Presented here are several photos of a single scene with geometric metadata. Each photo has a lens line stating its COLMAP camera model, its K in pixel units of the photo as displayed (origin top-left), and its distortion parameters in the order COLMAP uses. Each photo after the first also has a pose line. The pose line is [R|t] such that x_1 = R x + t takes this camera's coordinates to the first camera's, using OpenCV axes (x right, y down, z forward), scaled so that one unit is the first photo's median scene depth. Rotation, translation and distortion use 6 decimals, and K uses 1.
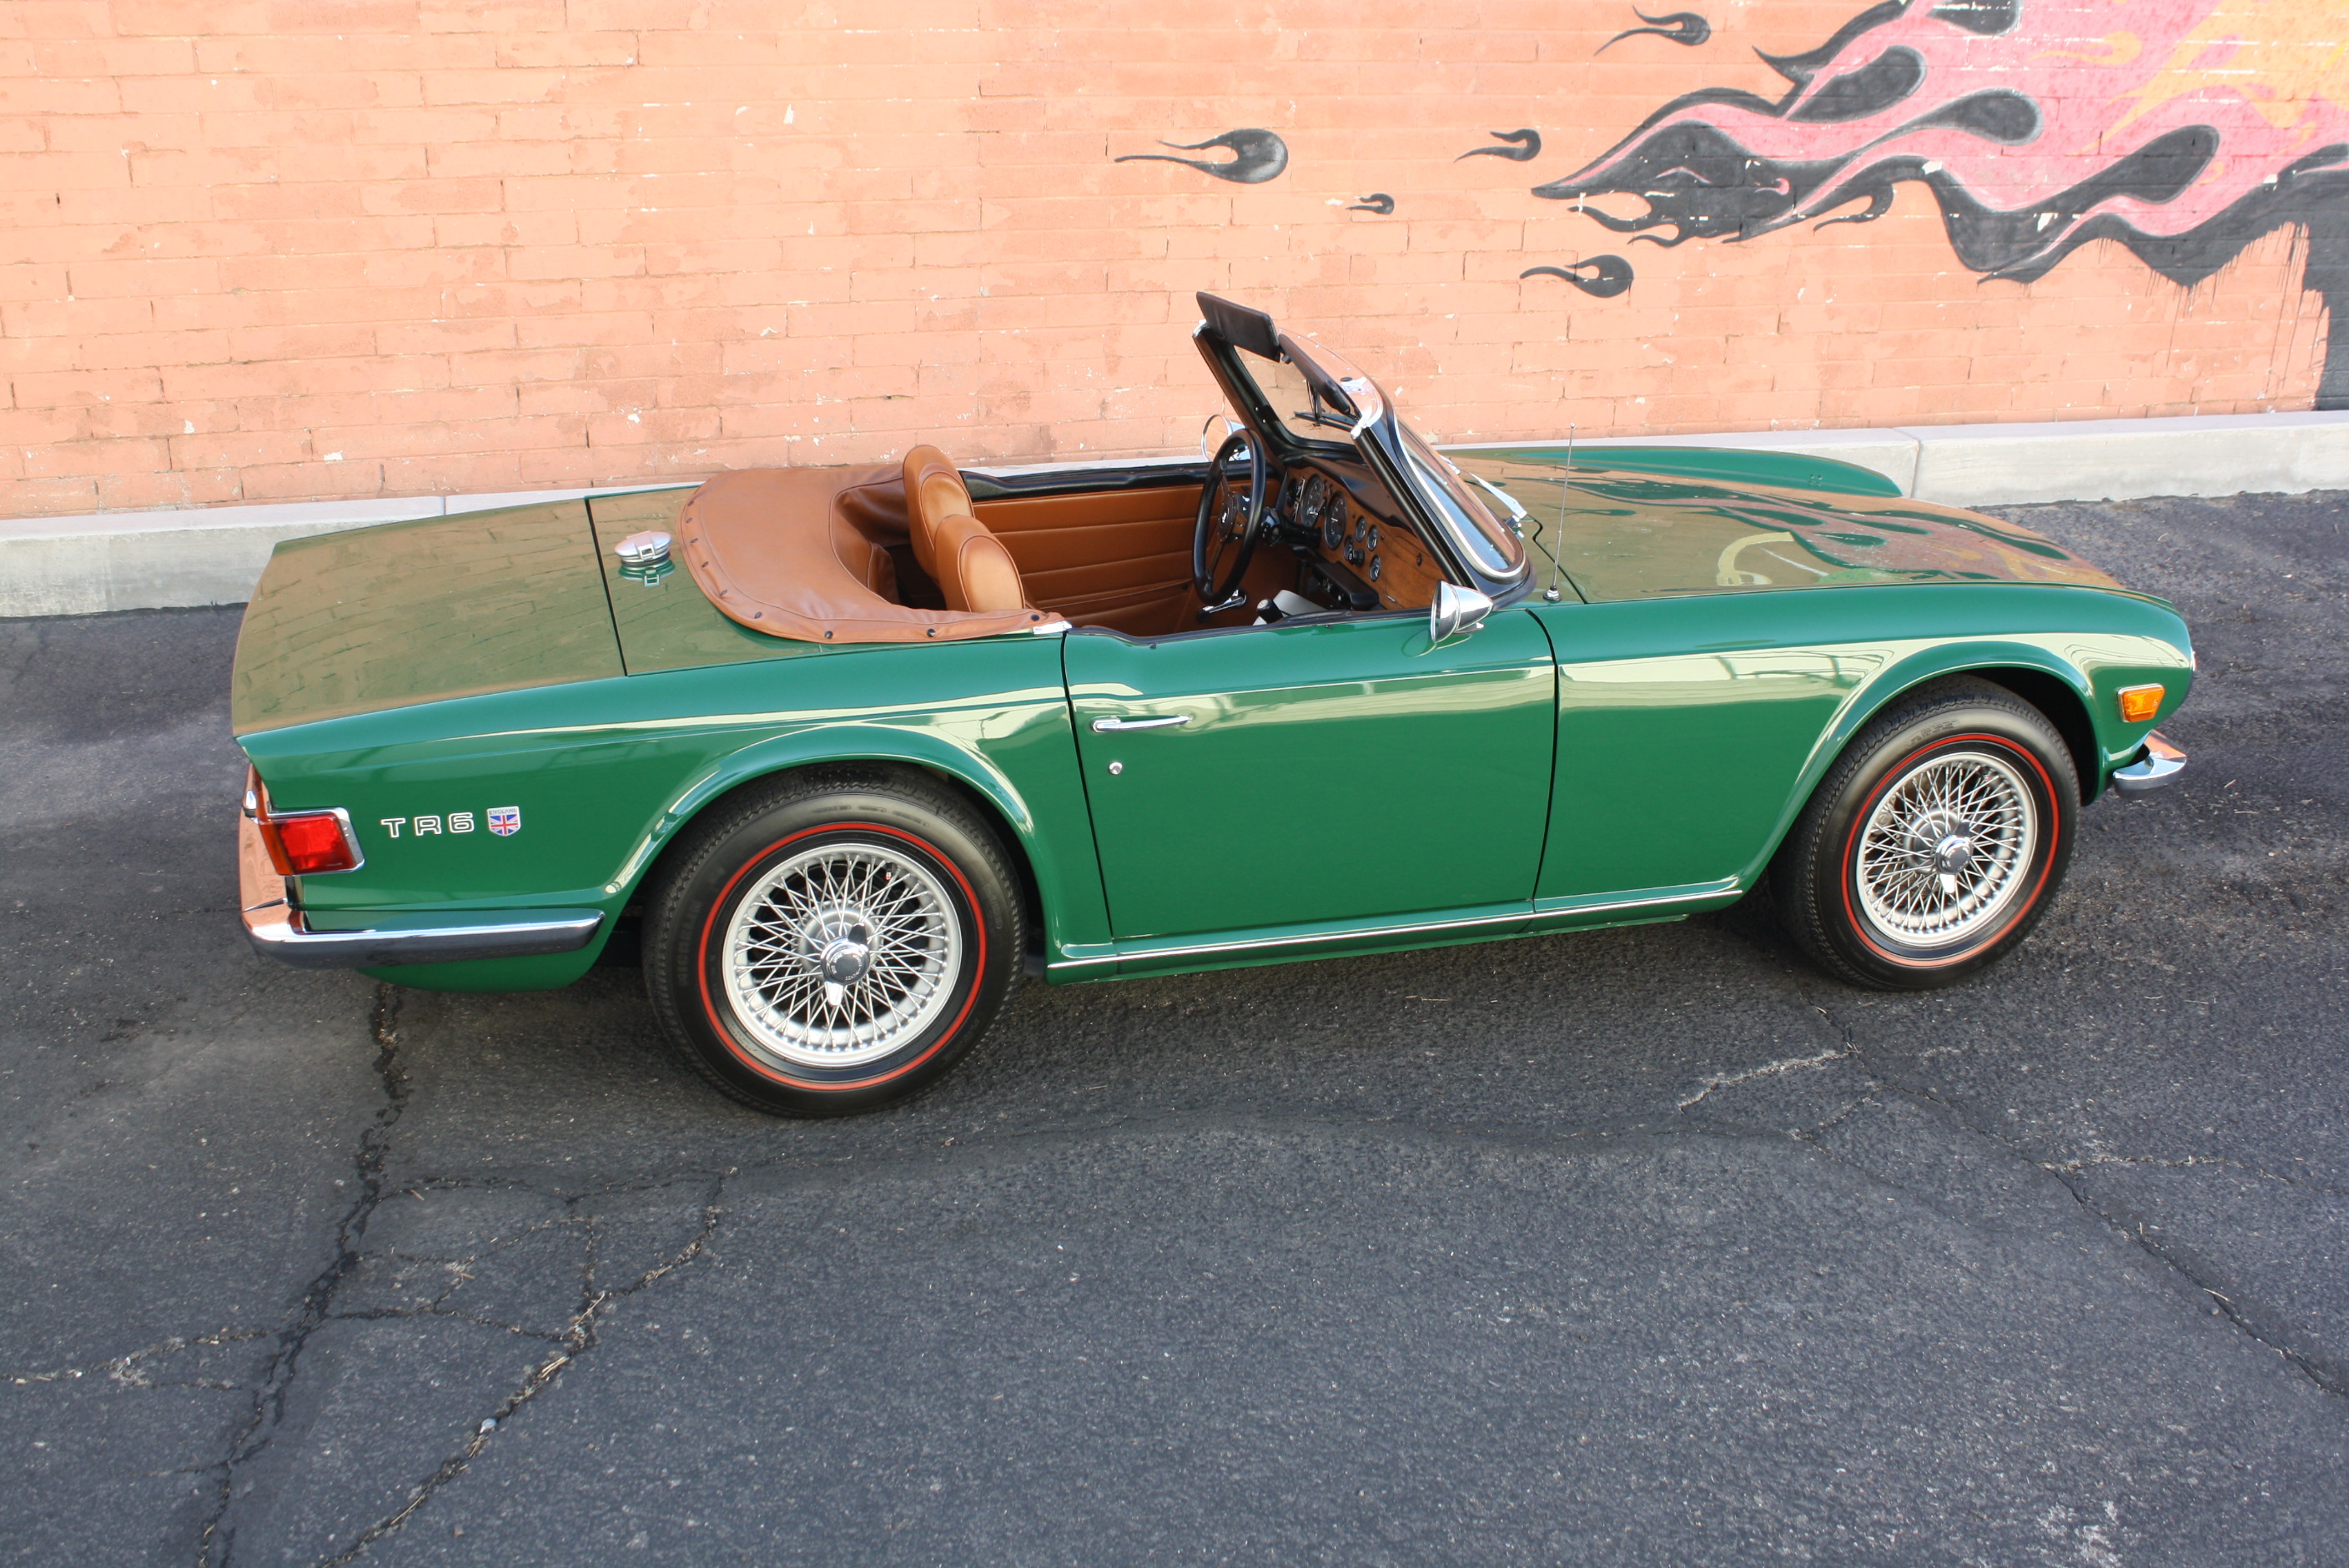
lens RADIAL K [[2396.5, 0, 1203.5], [0, 2396.5, 774.3], [0, 0, 1]] dist [-0.135718, 0.154309]
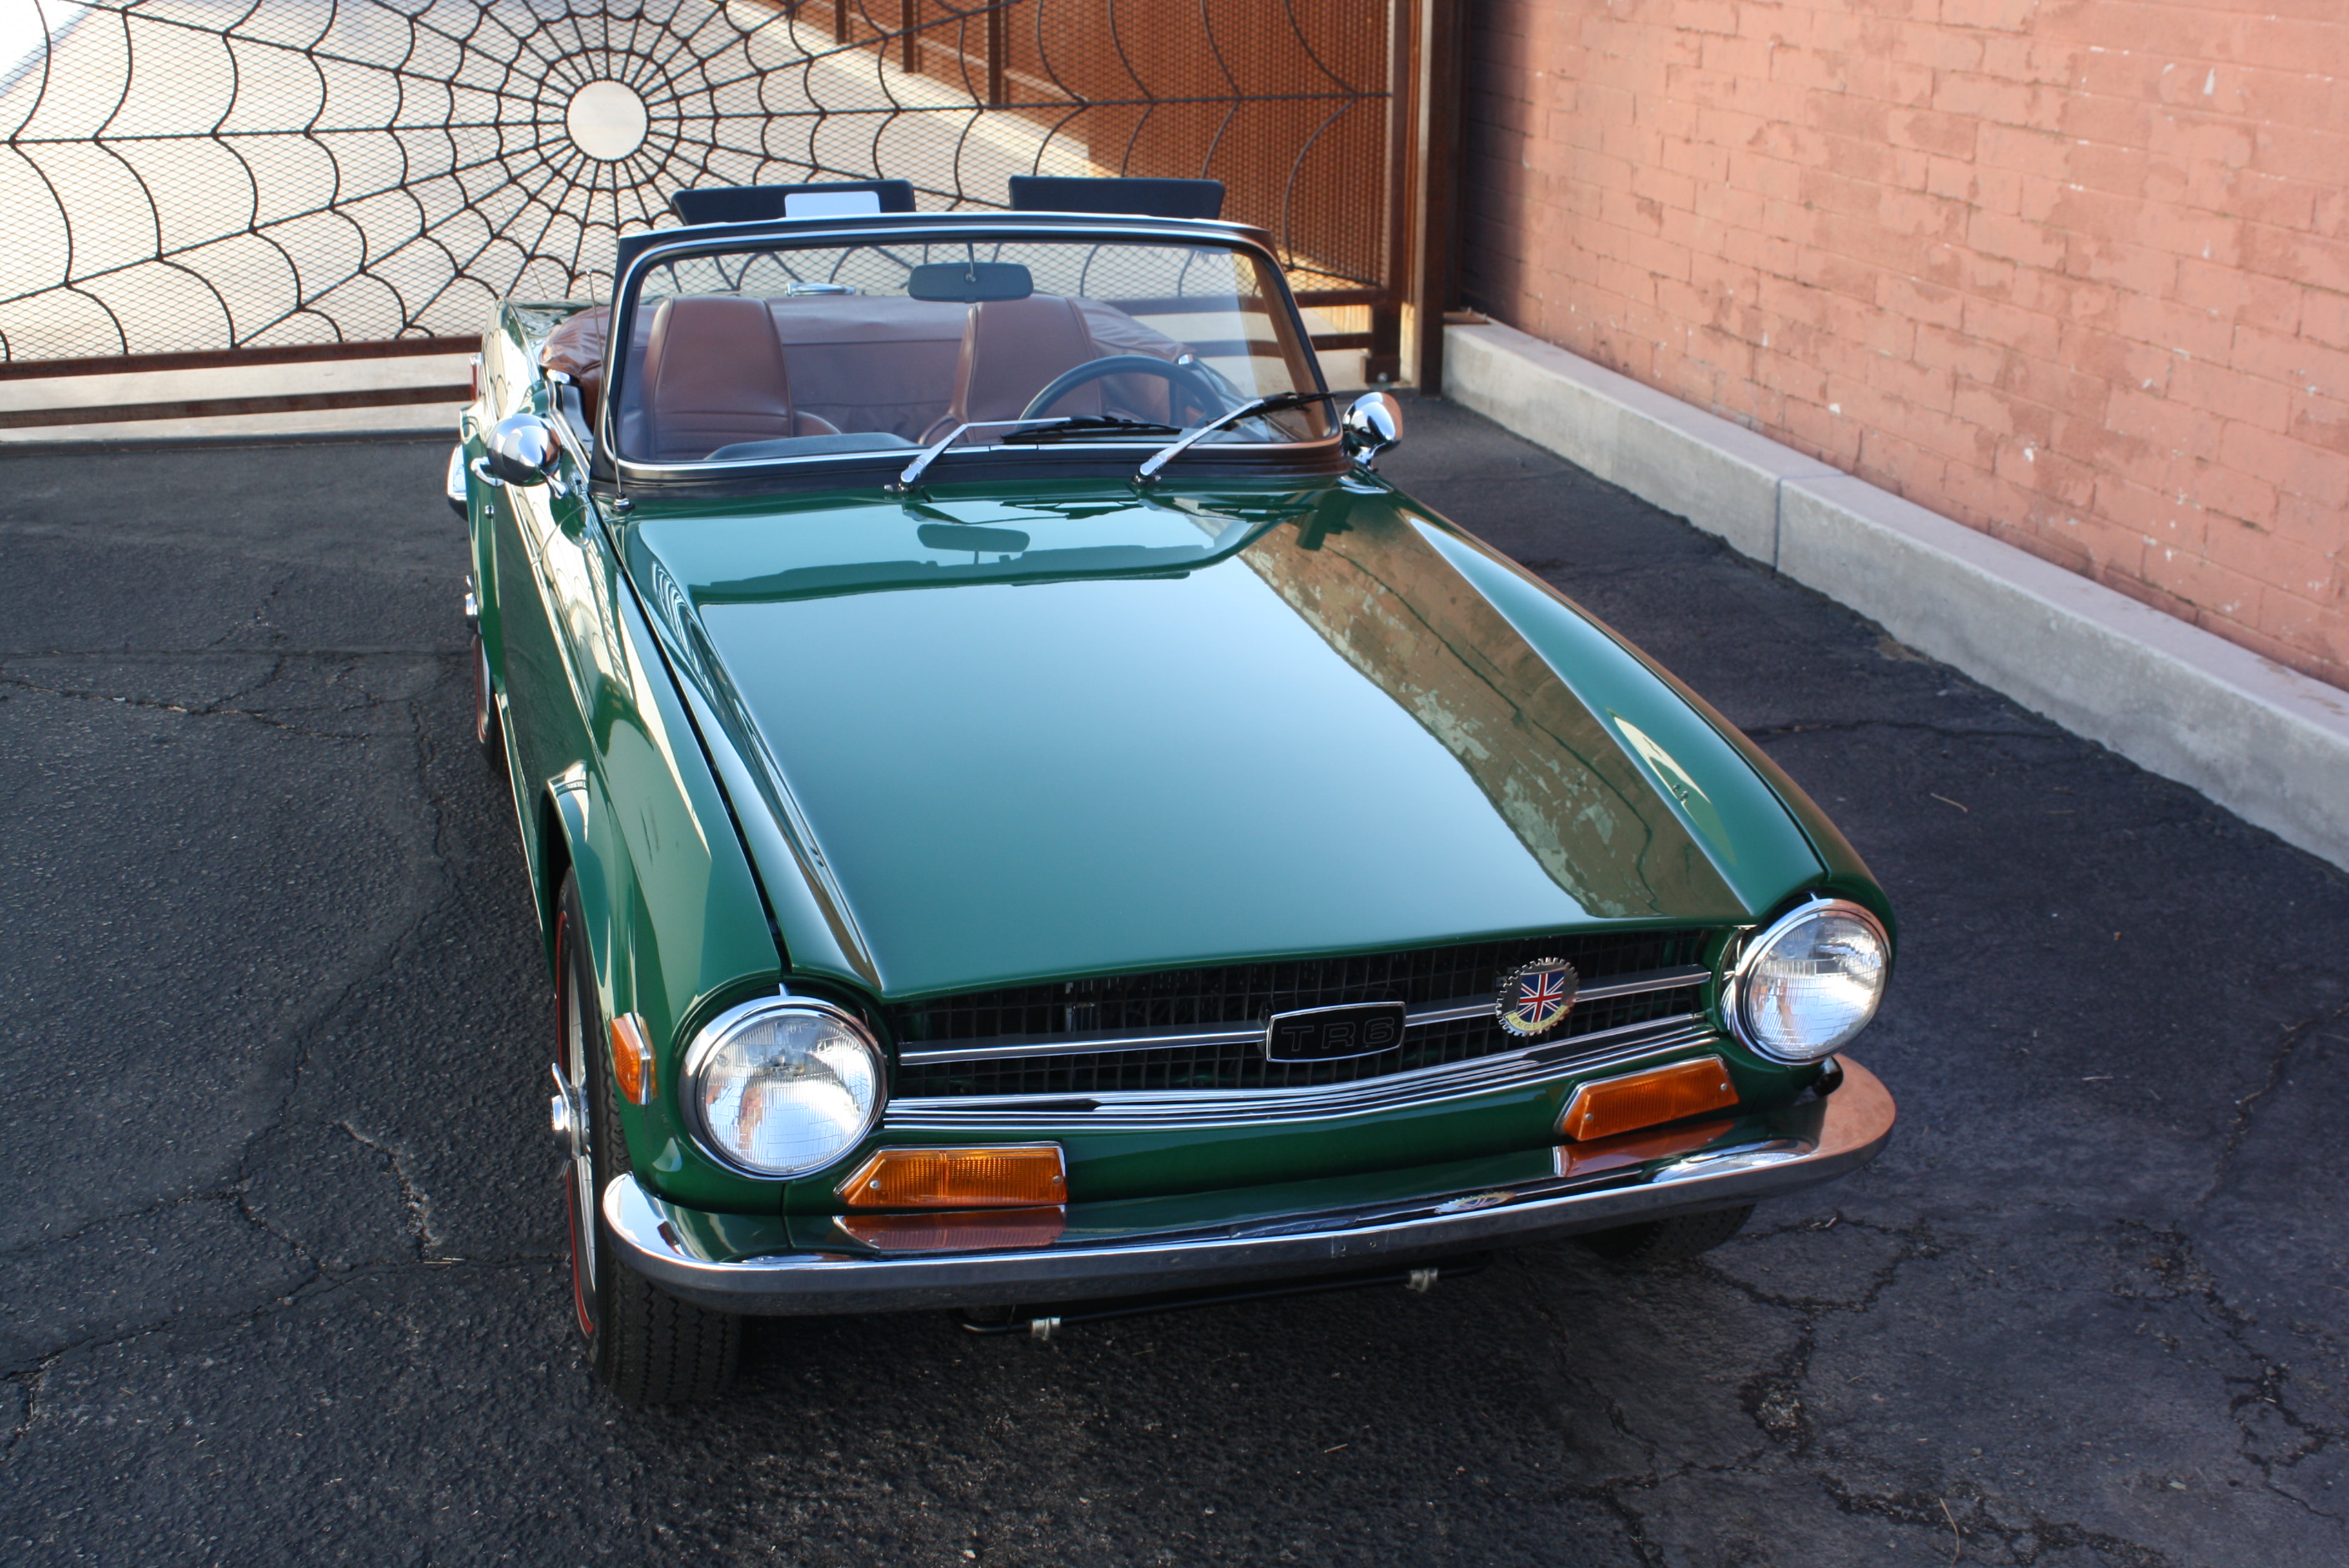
lens RADIAL K [[2695.1, 0, 1218.4], [0, 2695.1, 794.2], [0, 0, 1]] dist [-0.115195, 0.169554]
pose [[0.015448, 0.310670, -0.950392, 0.634755], [-0.394041, 0.875475, 0.279776, -0.198177], [0.918963, 0.370172, 0.135941, 0.702006]]
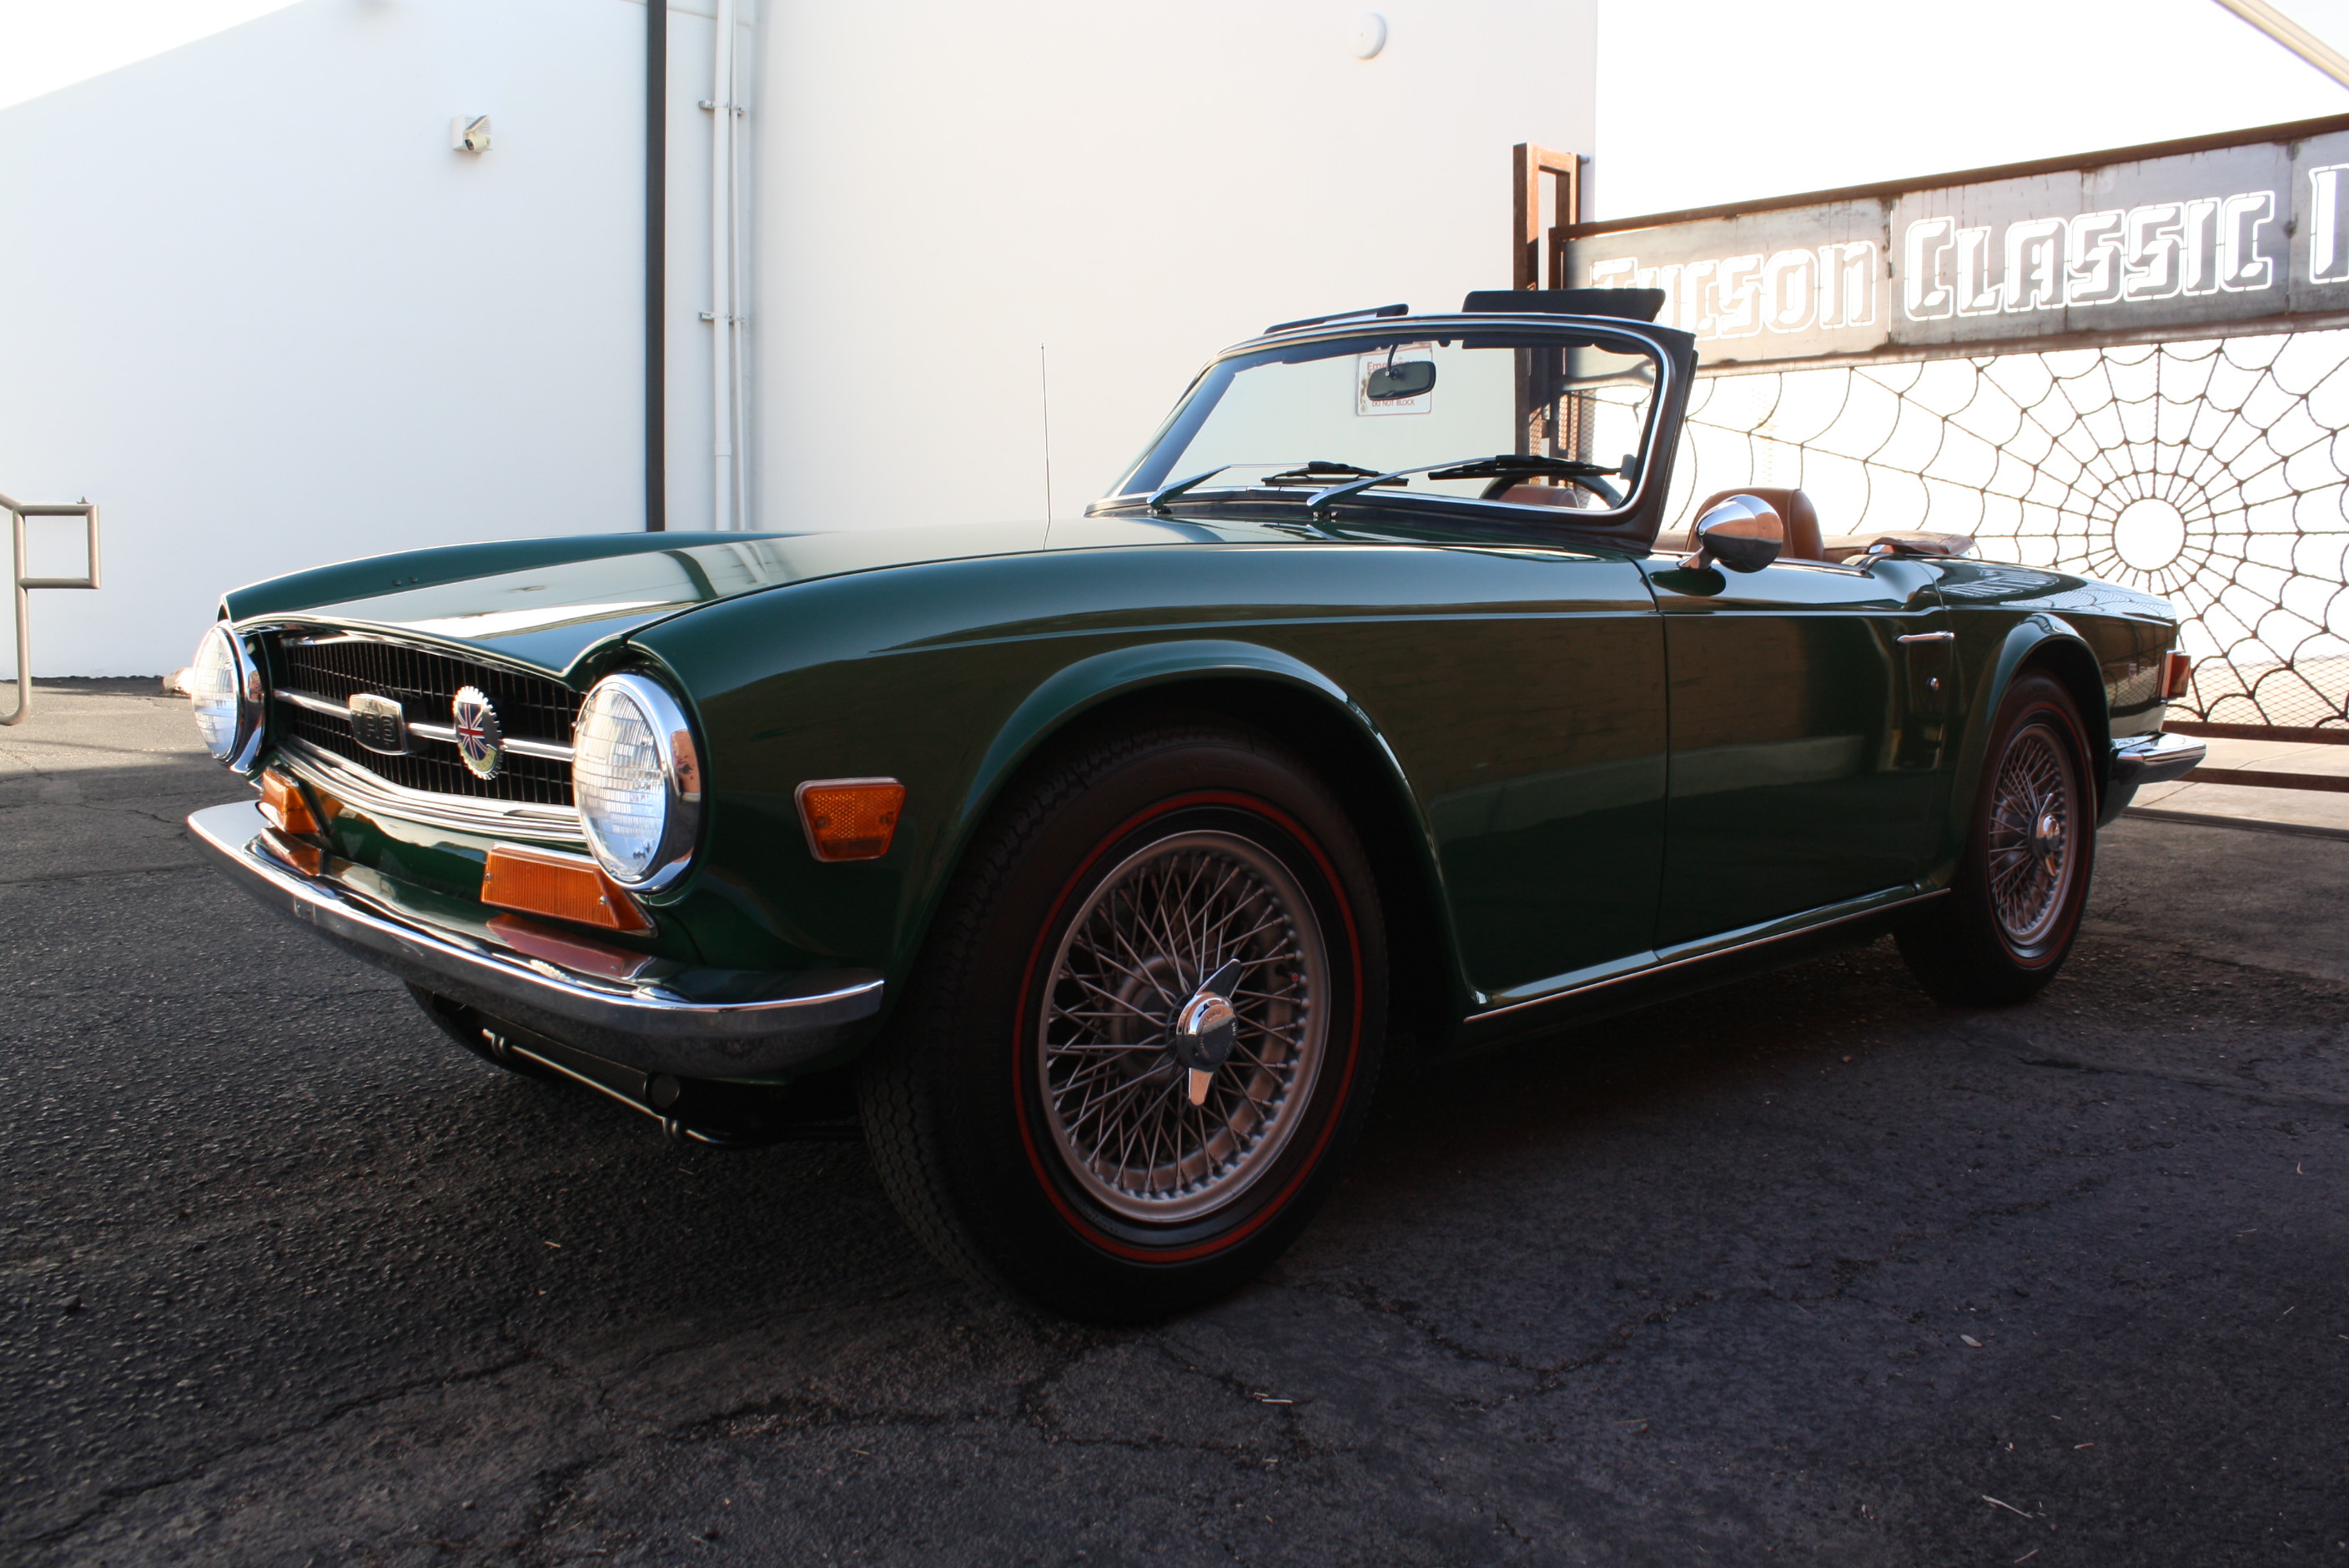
lens RADIAL K [[1982.2, 0, 1207.4], [0, 1982.2, 779.1], [0, 0, 1]] dist [-0.168131, 0.148318]
pose [[-0.885053, 0.007432, -0.465430, 0.294118], [-0.212336, 0.883341, 0.417879, -0.212696], [0.414239, 0.468672, -0.780226, 1.085981]]
